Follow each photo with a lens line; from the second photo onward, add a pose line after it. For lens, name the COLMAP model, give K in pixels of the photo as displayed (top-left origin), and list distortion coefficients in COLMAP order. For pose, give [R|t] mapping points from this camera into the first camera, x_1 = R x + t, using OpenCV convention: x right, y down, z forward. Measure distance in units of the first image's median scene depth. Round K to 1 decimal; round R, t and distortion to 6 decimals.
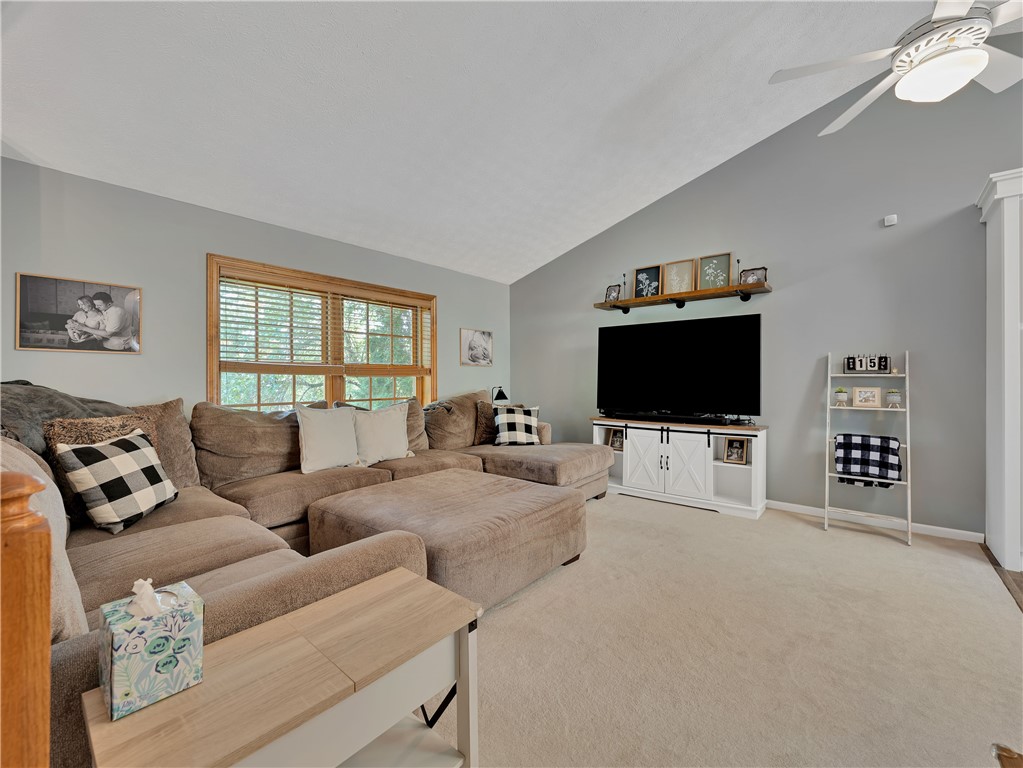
lens RADIAL K [[425.0, 0, 521.0], [0, 425.0, 380.1], [0, 0, 1]] dist [-0.000075, -0.000323]
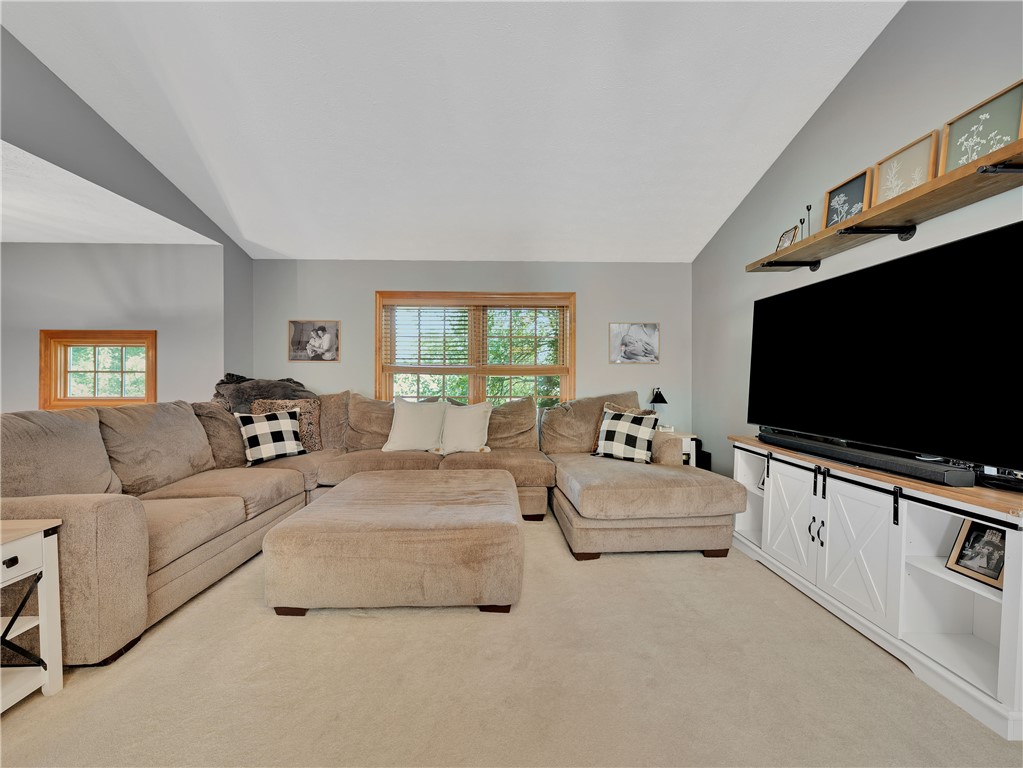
lens RADIAL K [[393.3, 0, 516.8], [0, 393.3, 381.3], [0, 0, 1]] dist [-0.000226, -0.000309]
pose [[0.657424, 0.007928, -0.753480, 0.490968], [-0.004976, 0.999969, 0.006179, -0.001034], [0.753505, -0.000313, 0.657442, 0.394666]]
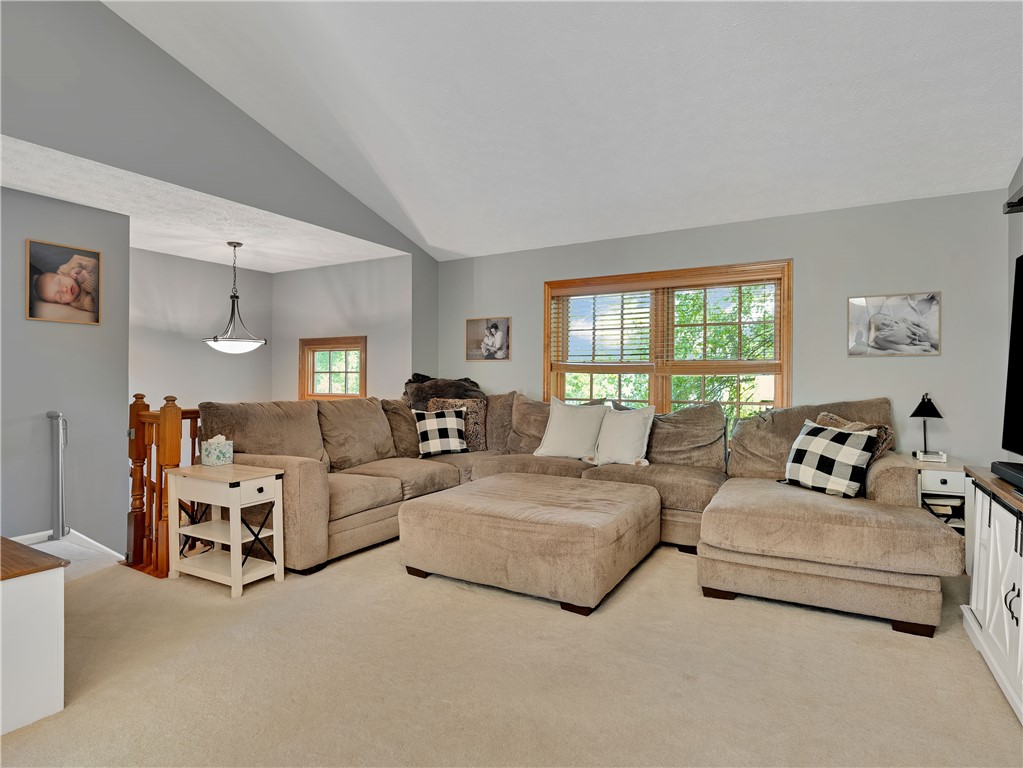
lens RADIAL K [[558.9, 0, 515.9], [0, 558.9, 383.0], [0, 0, 1]] dist [0.003487, -0.001104]
pose [[0.167650, 0.011317, -0.985782, 0.790285], [-0.006288, 0.999926, 0.010410, -0.002342], [0.985826, 0.004454, 0.167709, 0.512679]]
